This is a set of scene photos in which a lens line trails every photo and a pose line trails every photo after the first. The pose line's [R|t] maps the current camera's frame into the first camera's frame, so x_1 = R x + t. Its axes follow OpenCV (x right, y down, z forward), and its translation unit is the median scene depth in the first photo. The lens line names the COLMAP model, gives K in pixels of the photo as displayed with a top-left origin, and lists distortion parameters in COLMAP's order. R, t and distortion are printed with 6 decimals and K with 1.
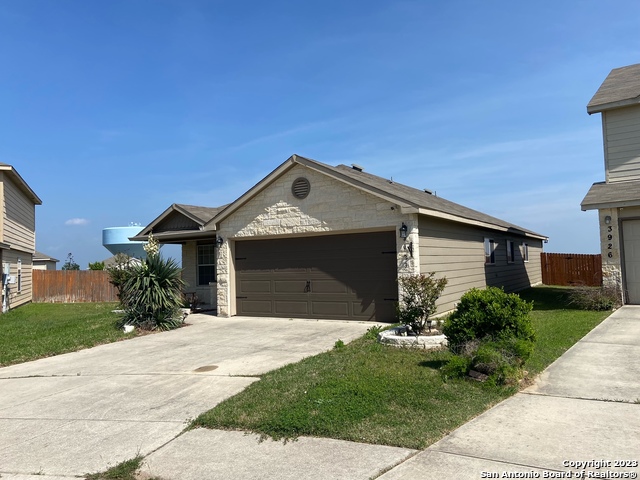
lens RADIAL K [[478.3, 0, 319.7], [0, 478.3, 232.5], [0, 0, 1]] dist [0.116793, -0.134347]
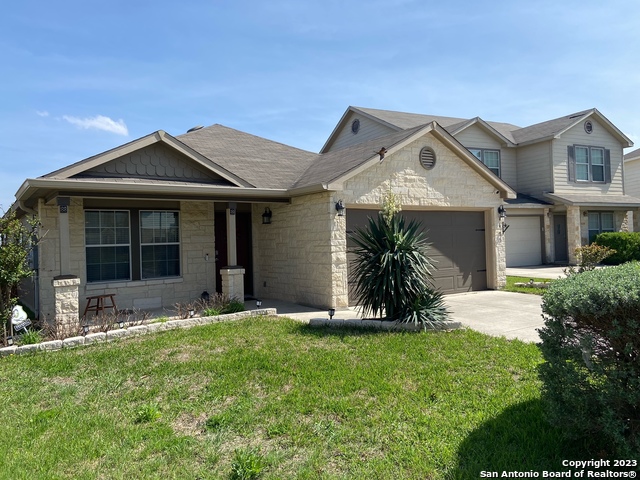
lens RADIAL K [[478.3, 0, 319.7], [0, 478.3, 232.5], [0, 0, 1]] dist [0.116793, -0.134347]
pose [[0.396809, 0.039287, 0.917060, -0.963135], [-0.041118, 0.998842, -0.024999, 0.083130], [-0.916980, -0.027788, 0.397964, 0.805171]]
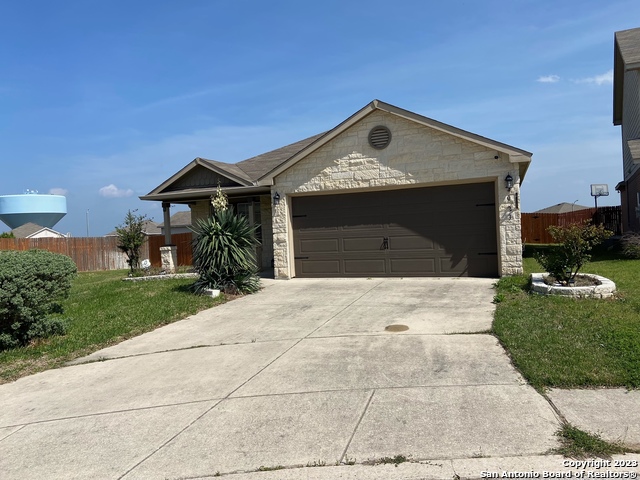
lens RADIAL K [[478.3, 0, 319.7], [0, 478.3, 232.5], [0, 0, 1]] dist [0.116793, -0.134347]
pose [[0.984277, -0.018437, 0.175668, -0.314571], [0.006701, 0.997719, 0.067171, 0.026654], [-0.176505, -0.064938, 0.982155, 0.098359]]
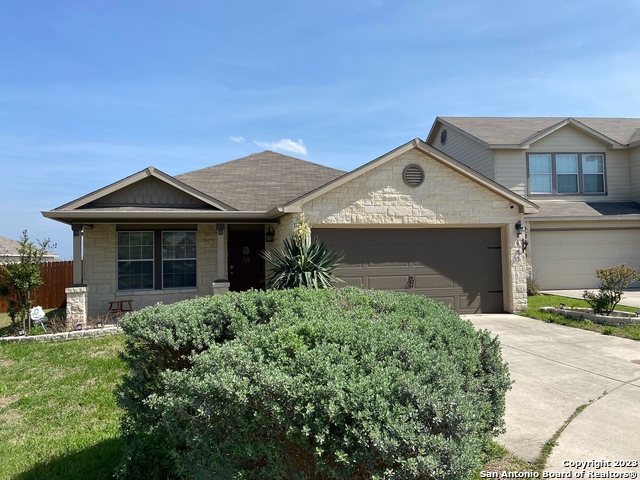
lens RADIAL K [[478.3, 0, 319.7], [0, 478.3, 232.5], [0, 0, 1]] dist [0.116793, -0.134347]
pose [[0.690687, 0.055011, 0.721058, -0.815135], [-0.048155, 0.998388, -0.030042, 0.052921], [-0.721548, -0.013973, 0.692223, 0.481632]]
